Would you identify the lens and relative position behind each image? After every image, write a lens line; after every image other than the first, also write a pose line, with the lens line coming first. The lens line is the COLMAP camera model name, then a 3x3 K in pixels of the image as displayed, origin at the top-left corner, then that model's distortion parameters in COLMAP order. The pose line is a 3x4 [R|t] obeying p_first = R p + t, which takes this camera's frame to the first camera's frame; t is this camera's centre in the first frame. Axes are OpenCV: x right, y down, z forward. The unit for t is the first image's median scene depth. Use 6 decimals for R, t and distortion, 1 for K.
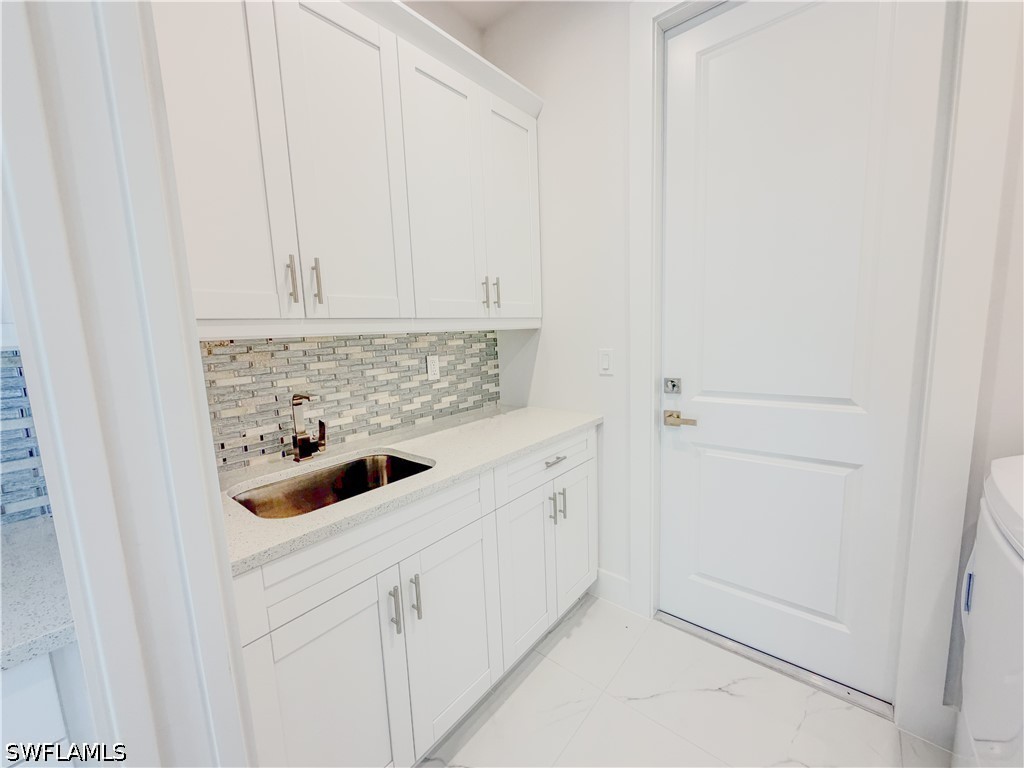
lens RADIAL K [[410.2, 0, 509.2], [0, 410.2, 385.4], [0, 0, 1]] dist [0.001090, -0.000476]
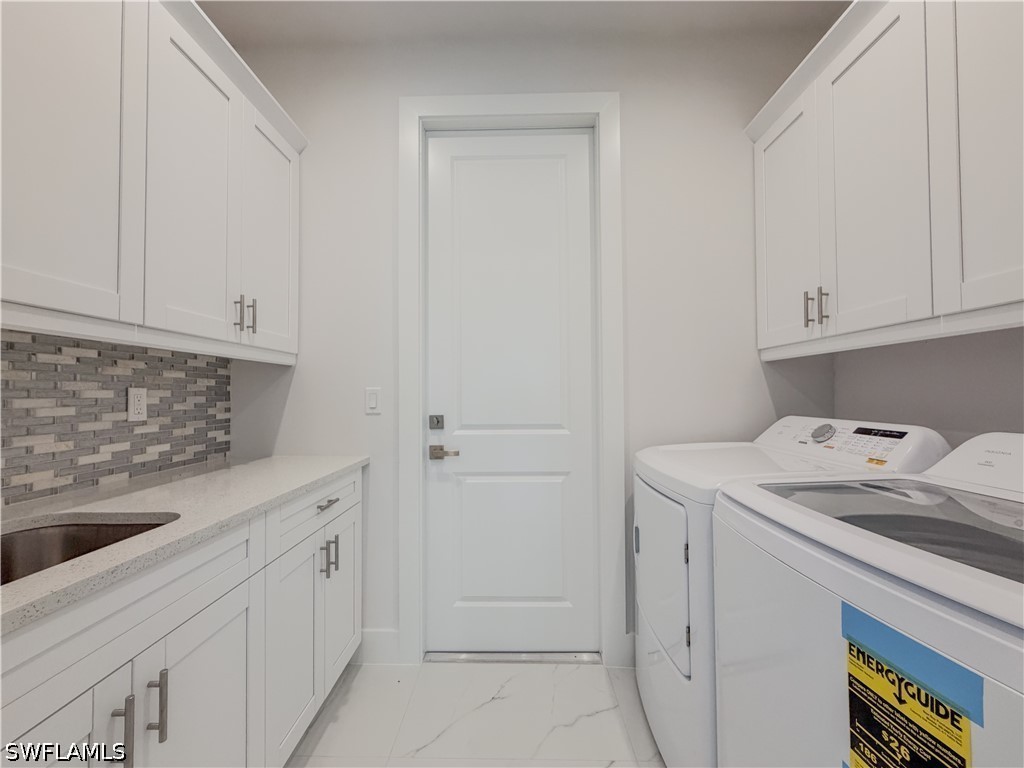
lens RADIAL K [[411.5, 0, 512.0], [0, 411.5, 384.0], [0, 0, 1]] dist [-0.000208, -0.000147]
pose [[0.772773, 0.050153, 0.632698, -0.143826], [0.060669, 0.986471, -0.152296, 0.078224], [-0.631777, 0.156075, 0.759275, 0.017836]]
